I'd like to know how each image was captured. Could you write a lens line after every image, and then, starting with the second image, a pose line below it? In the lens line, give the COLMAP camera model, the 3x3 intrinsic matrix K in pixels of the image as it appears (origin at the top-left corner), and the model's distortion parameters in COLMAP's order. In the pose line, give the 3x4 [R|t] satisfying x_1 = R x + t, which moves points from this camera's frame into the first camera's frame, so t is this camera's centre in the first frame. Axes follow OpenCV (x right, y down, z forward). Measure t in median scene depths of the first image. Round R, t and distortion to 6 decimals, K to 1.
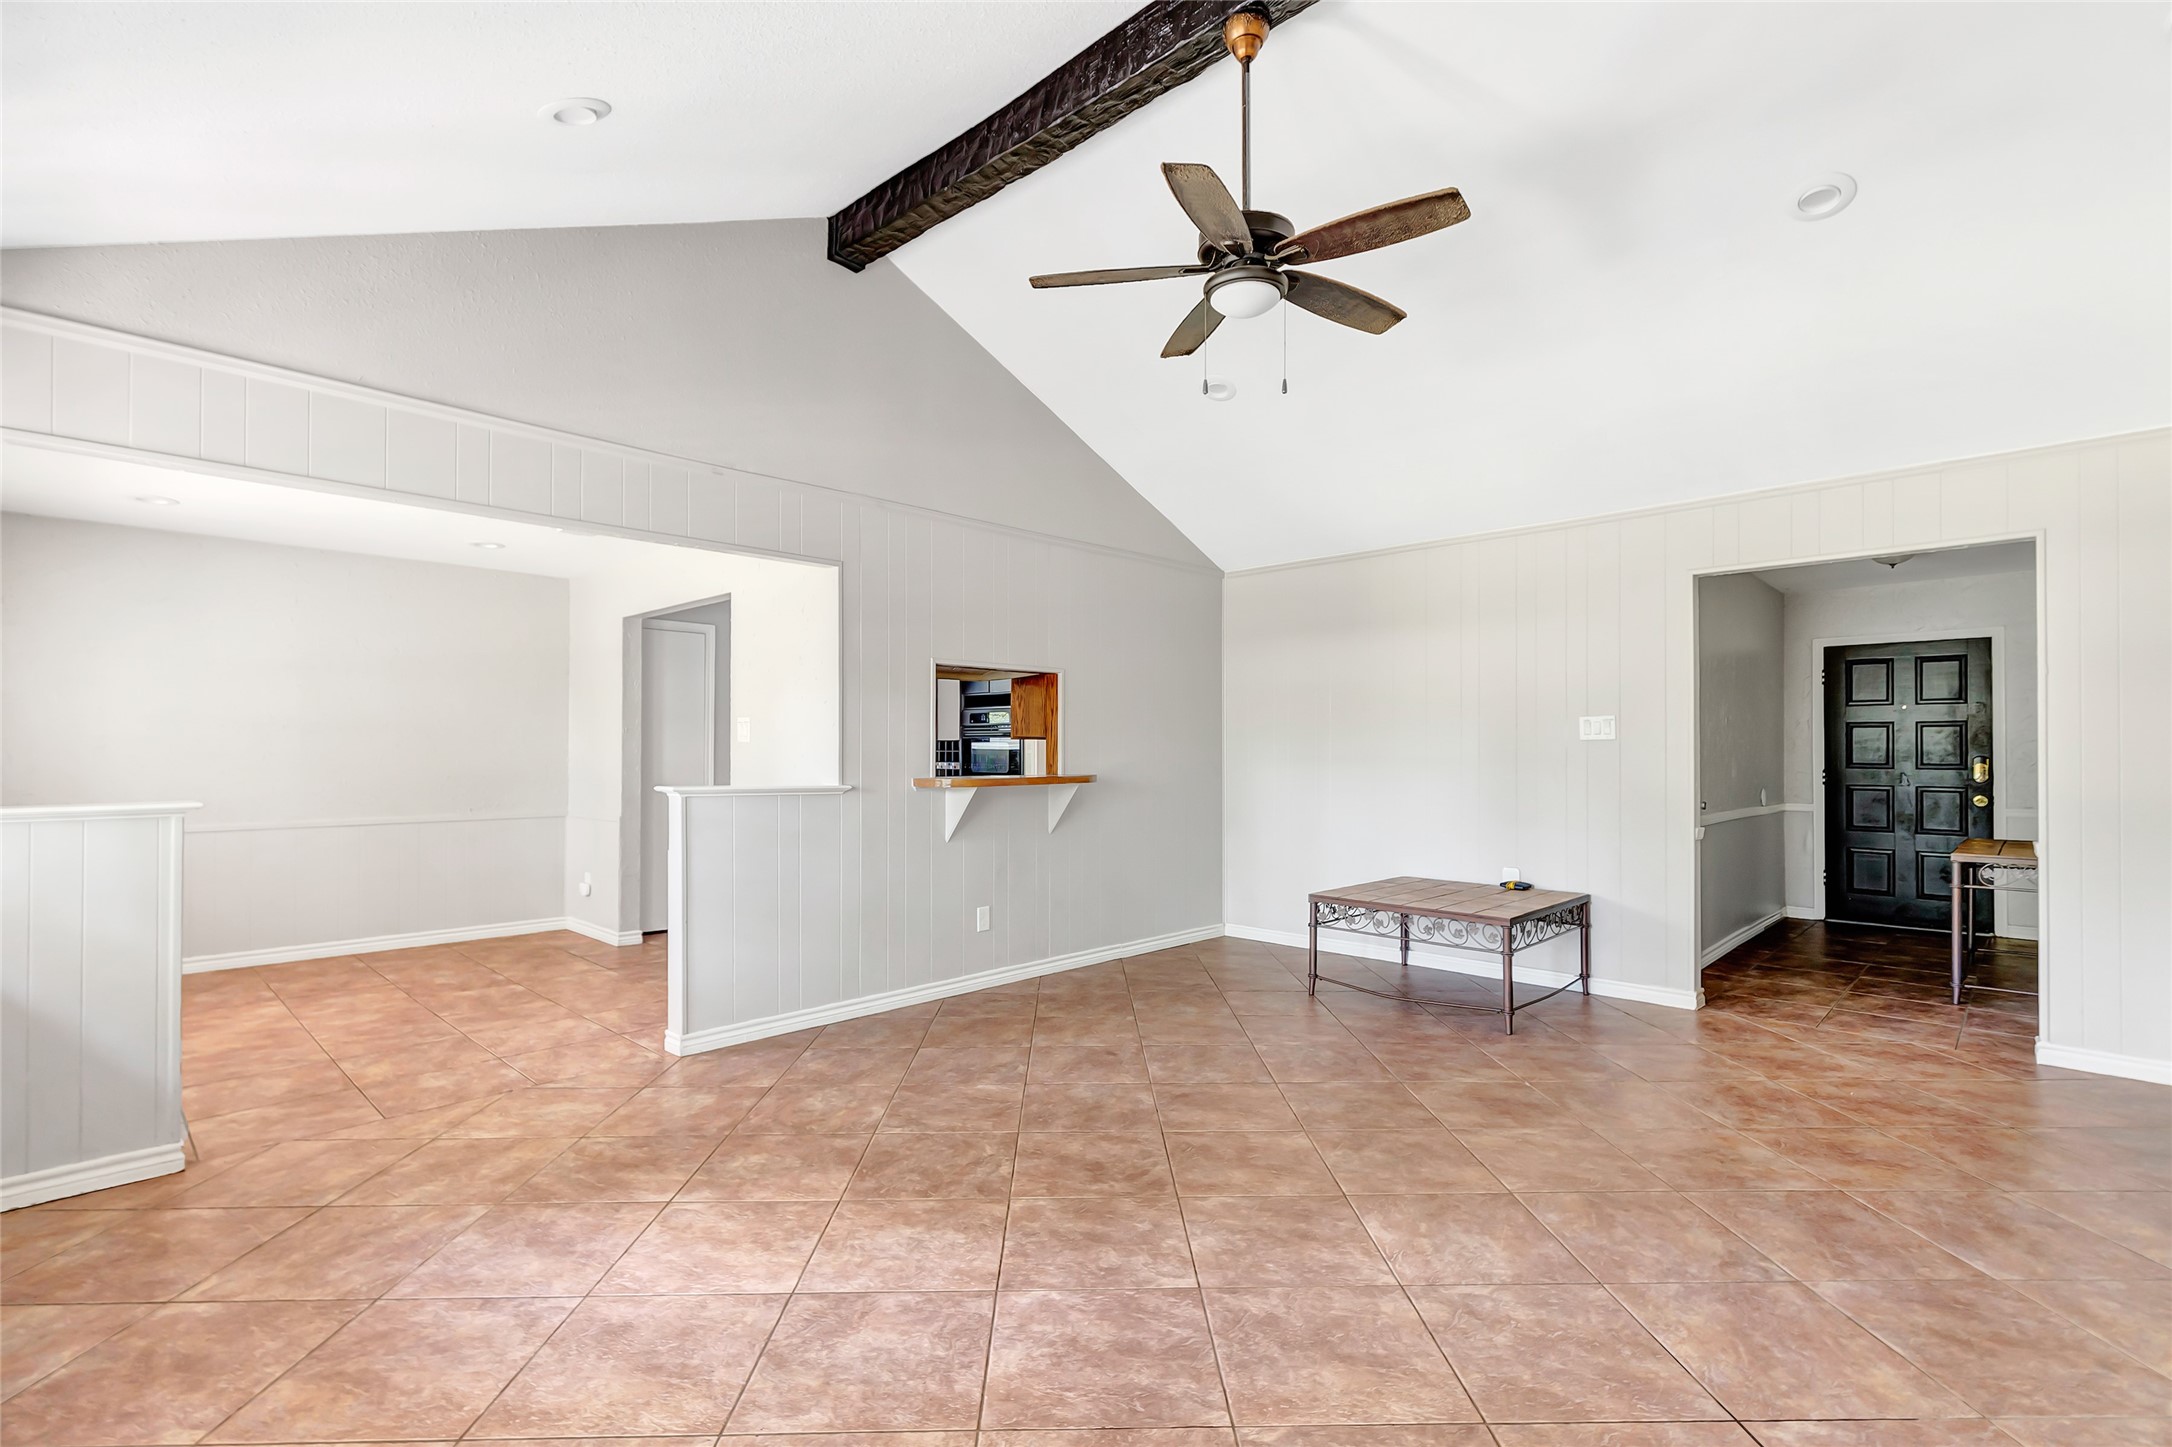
lens RADIAL K [[997.7, 0, 1076.4], [0, 997.7, 740.0], [0, 0, 1]] dist [0.002248, -0.000027]
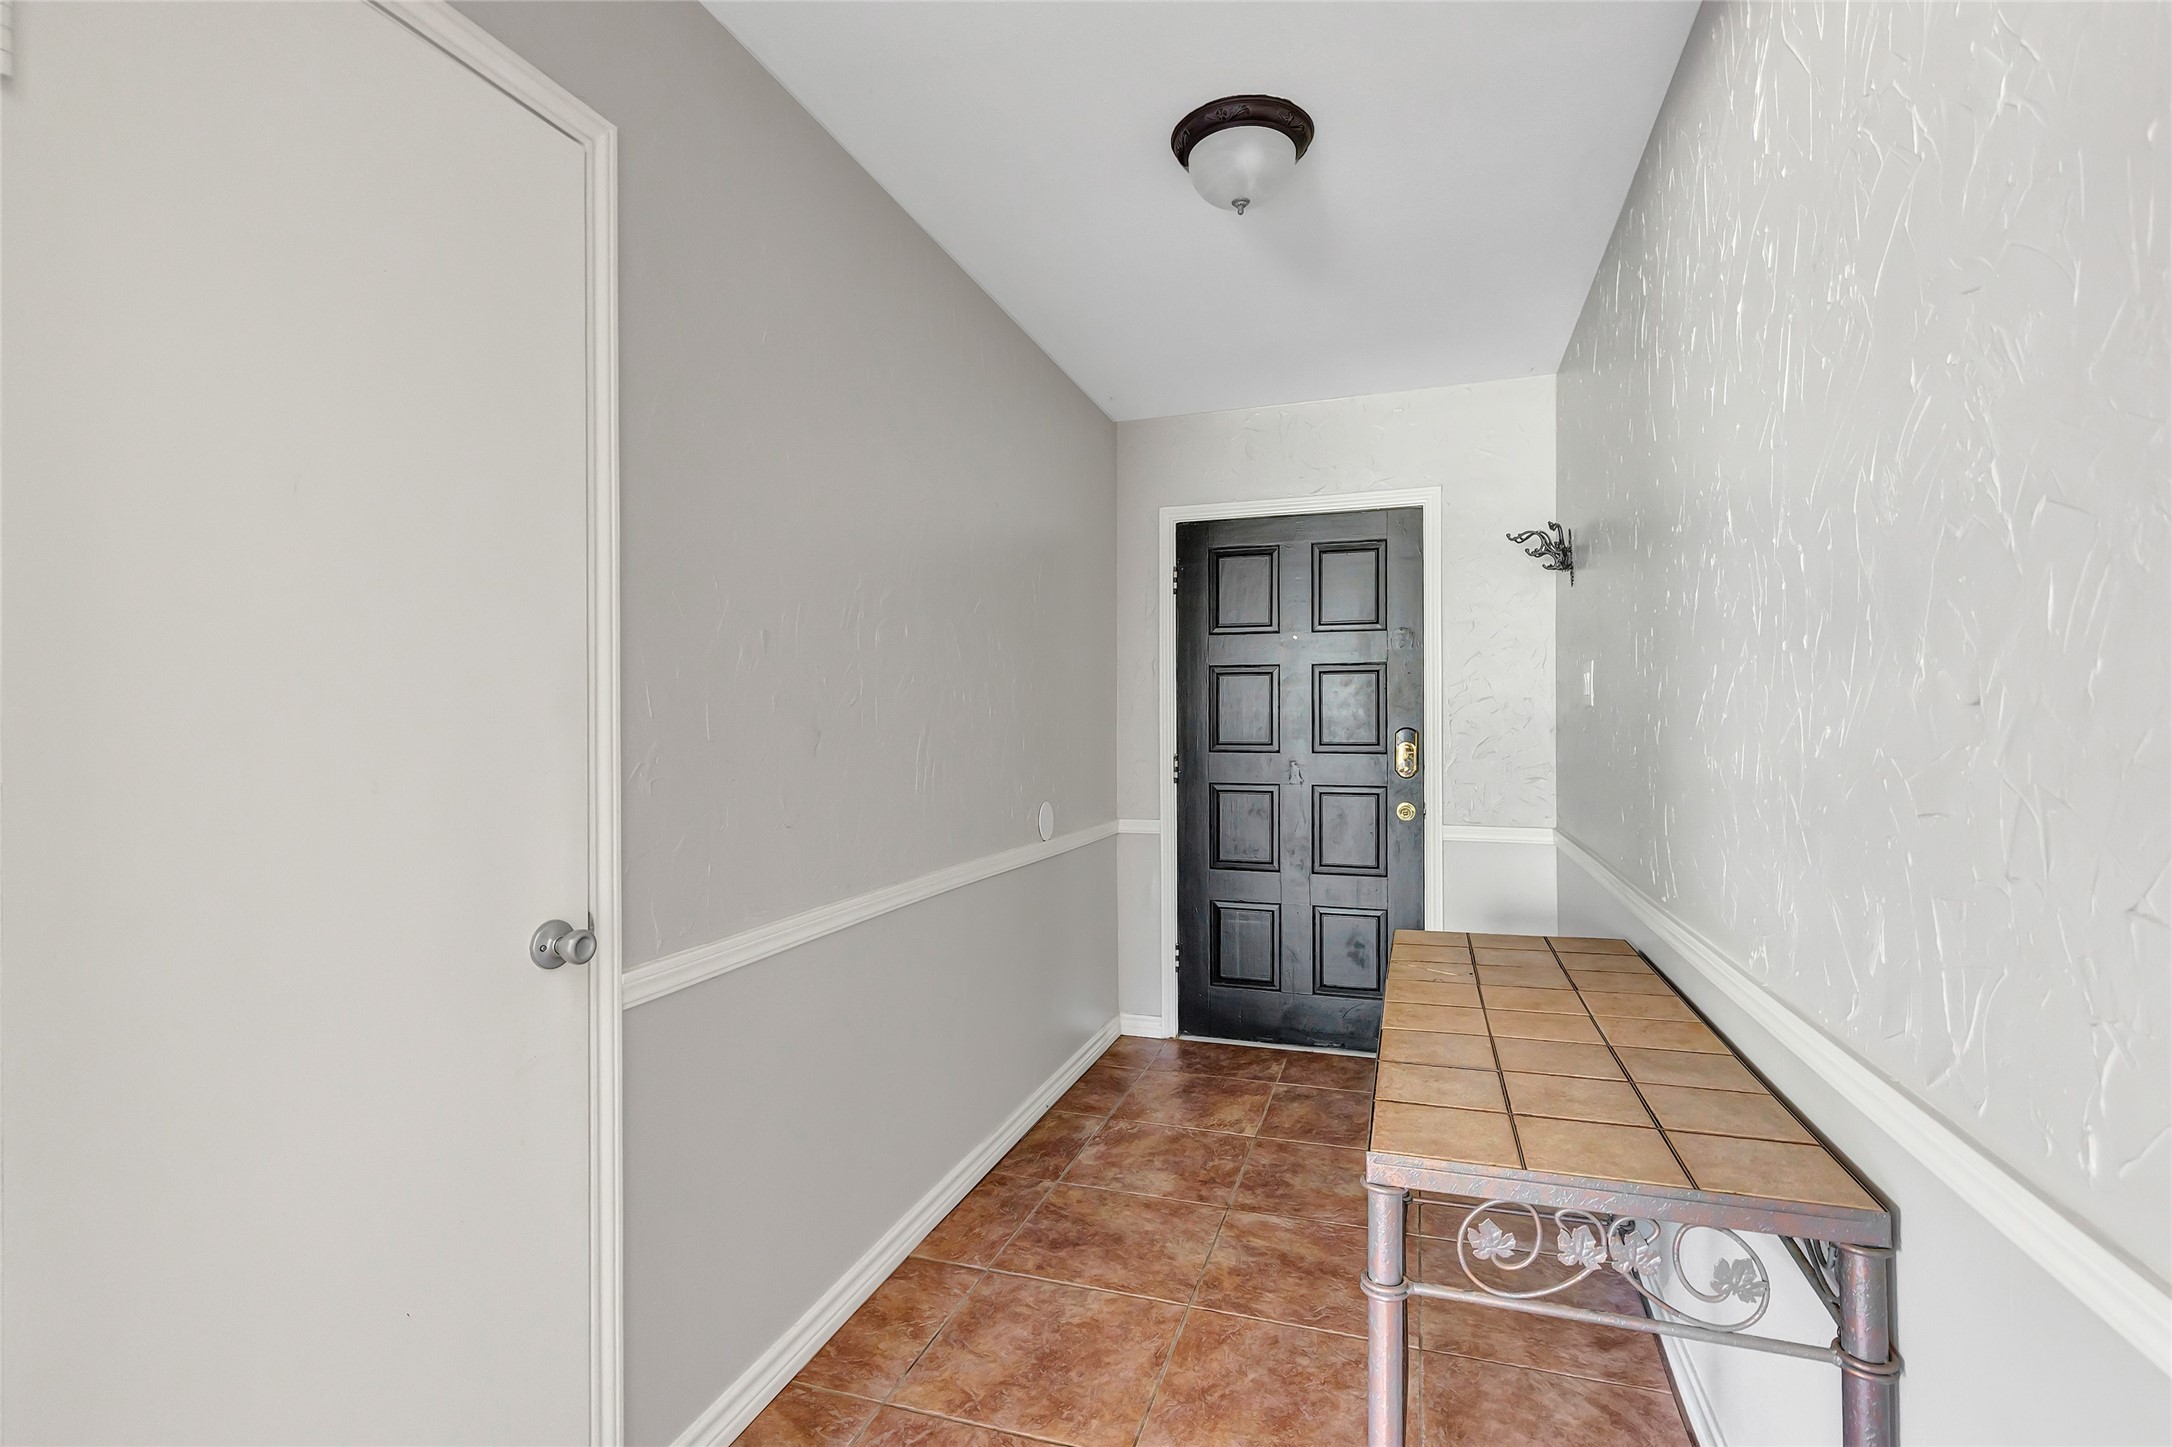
lens RADIAL K [[997.7, 0, 1094.3], [0, 997.7, 721.4], [0, 0, 1]] dist [0.002248, -0.000027]
pose [[0.902447, 0.001820, 0.430797, 0.499069], [-0.001507, 0.999998, -0.001068, 0.012848], [-0.430798, 0.000314, 0.902448, 0.561873]]
